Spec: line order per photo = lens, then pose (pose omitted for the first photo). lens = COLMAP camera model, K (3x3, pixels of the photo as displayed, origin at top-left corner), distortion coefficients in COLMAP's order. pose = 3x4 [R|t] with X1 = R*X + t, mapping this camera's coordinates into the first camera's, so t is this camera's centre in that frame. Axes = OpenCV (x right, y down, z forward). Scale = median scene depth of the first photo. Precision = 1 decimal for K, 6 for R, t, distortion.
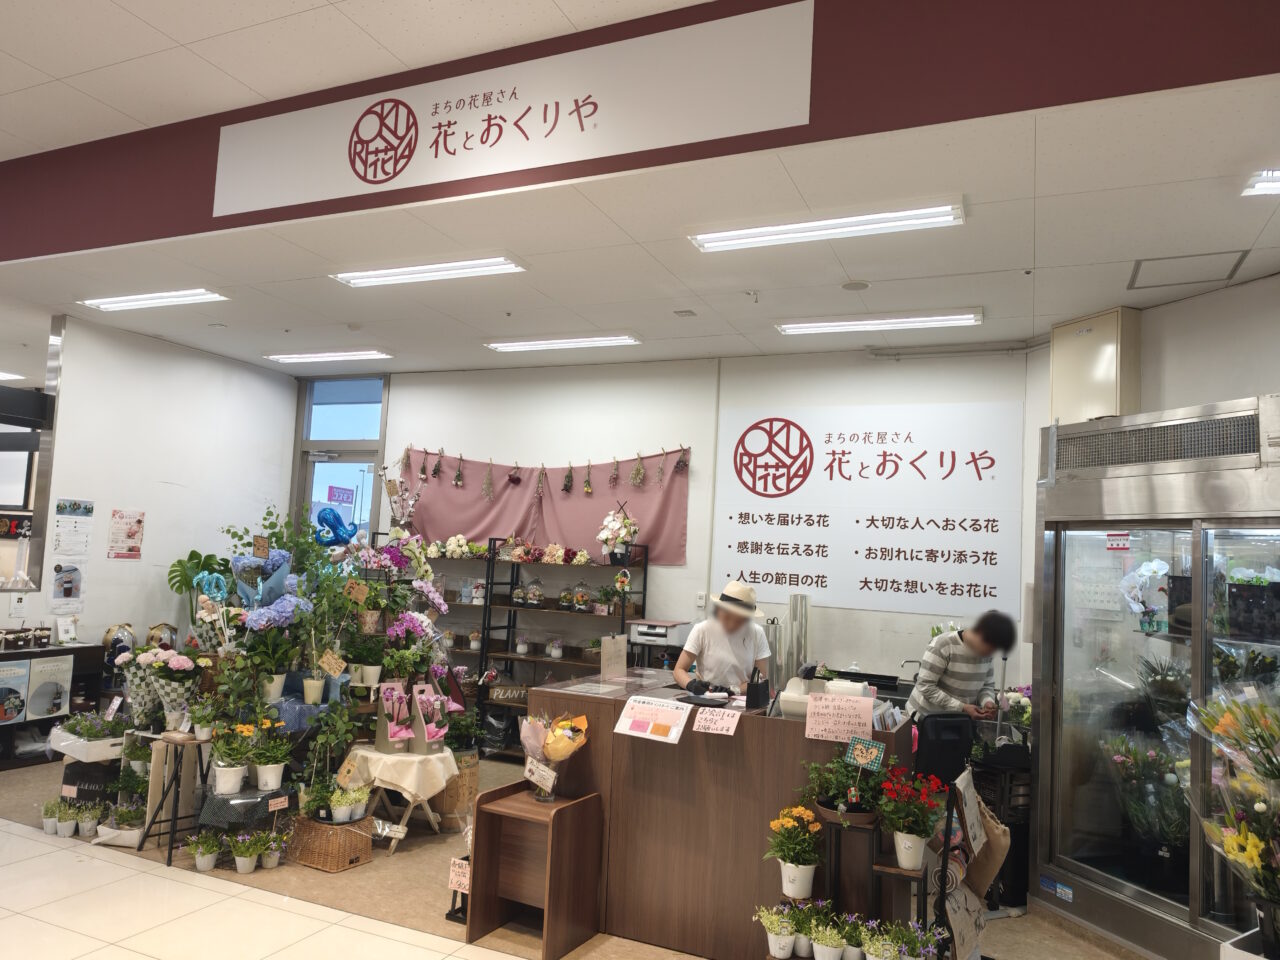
lens RADIAL K [[857.6, 0, 640.0], [0, 857.6, 480.0], [0, 0, 1]] dist [0.003167, -0.033747]
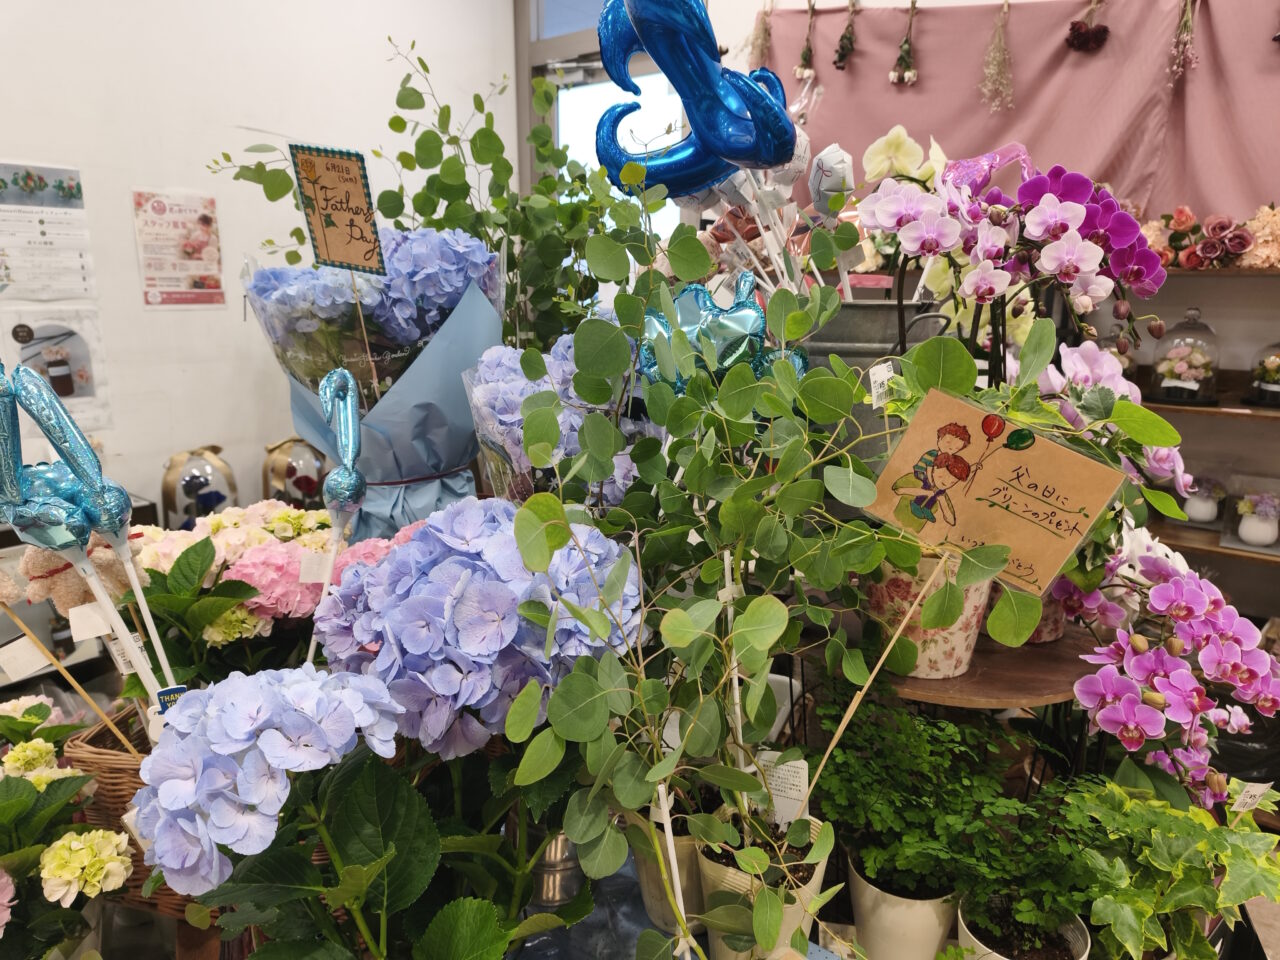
lens RADIAL K [[872.4, 0, 638.5], [0, 872.4, 484.0], [0, 0, 1]] dist [0.027421, -0.033947]
pose [[0.959662, 0.019126, -0.280503, -0.265395], [0.066796, 0.953608, 0.293547, 0.069279], [0.273105, -0.300442, 0.913864, 0.678528]]
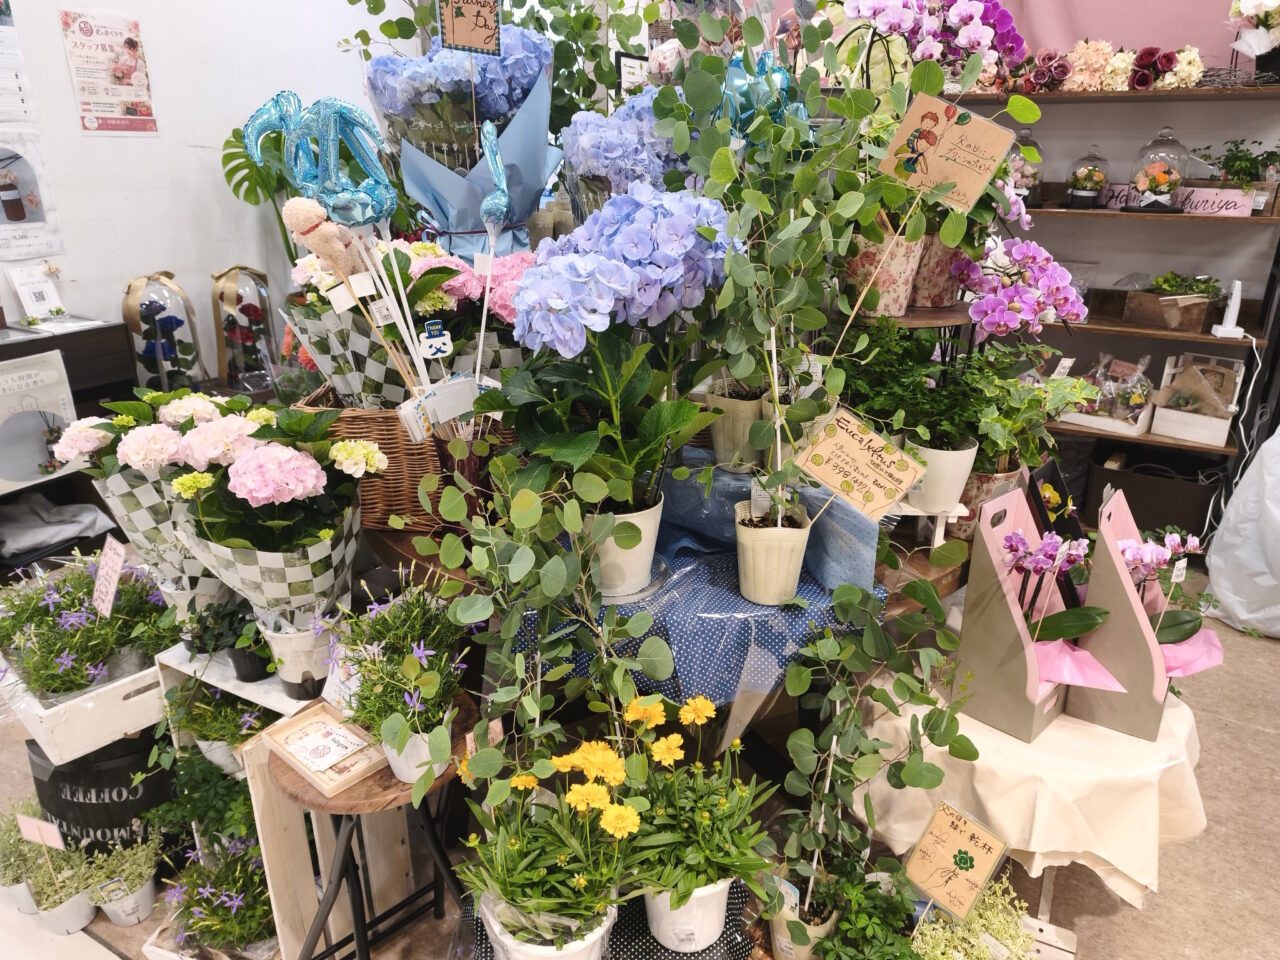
lens RADIAL K [[871.9, 0, 640.0], [0, 871.9, 480.0], [0, 0, 1]] dist [0.003988, -0.001957]
pose [[0.992900, -0.000932, -0.118946, -0.296213], [0.052797, 0.899520, 0.433677, 0.079909], [0.106590, -0.436878, 0.893183, 0.580430]]
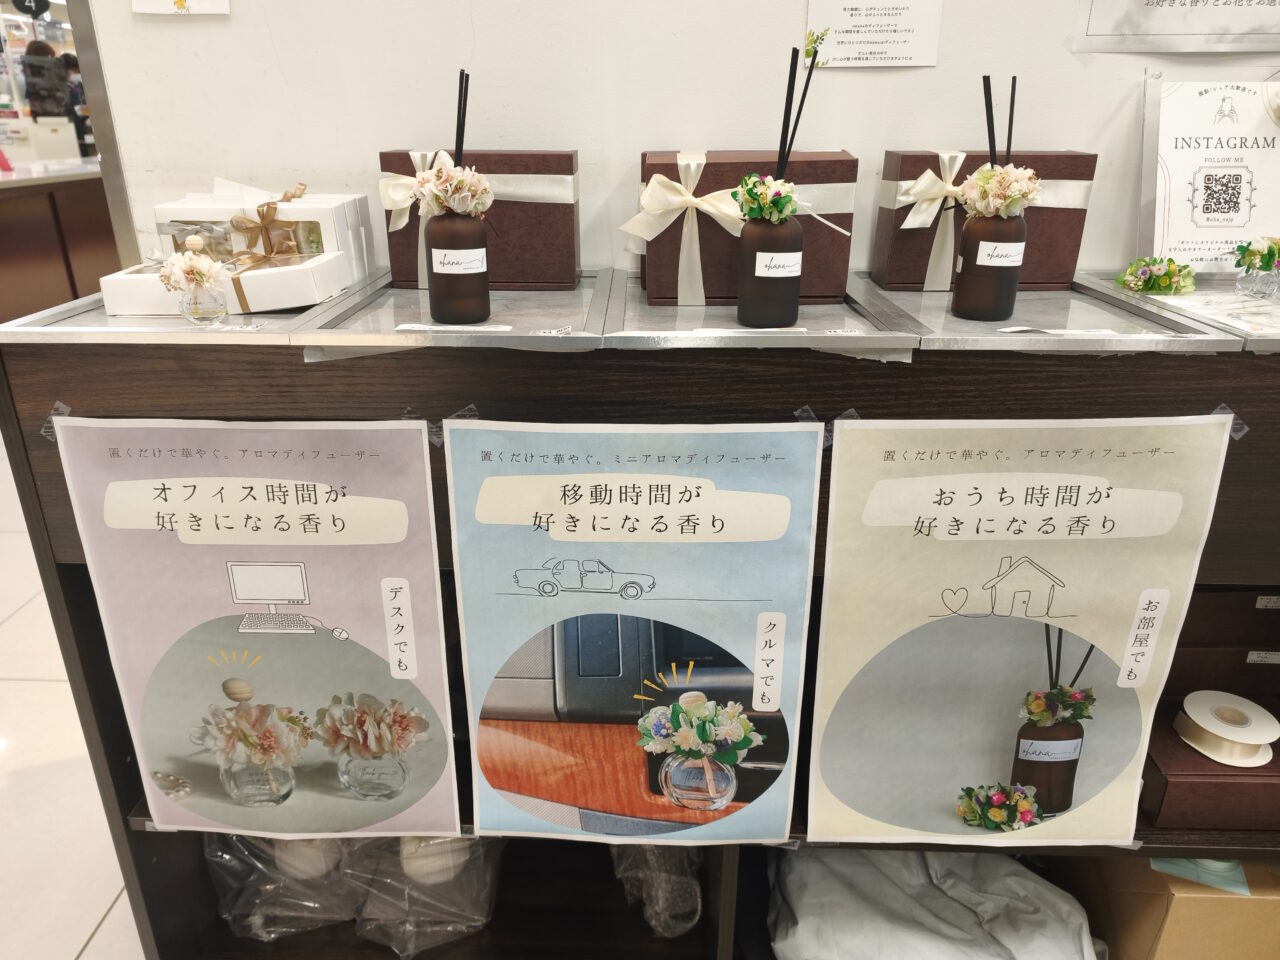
lens RADIAL K [[872.4, 0, 638.5], [0, 872.4, 484.0], [0, 0, 1]] dist [0.027421, -0.033947]
pose [[0.362114, 0.301624, -0.881985, -0.596926], [0.102002, 0.927695, 0.359135, 0.167926], [0.926536, -0.220012, 0.305165, 0.901689]]
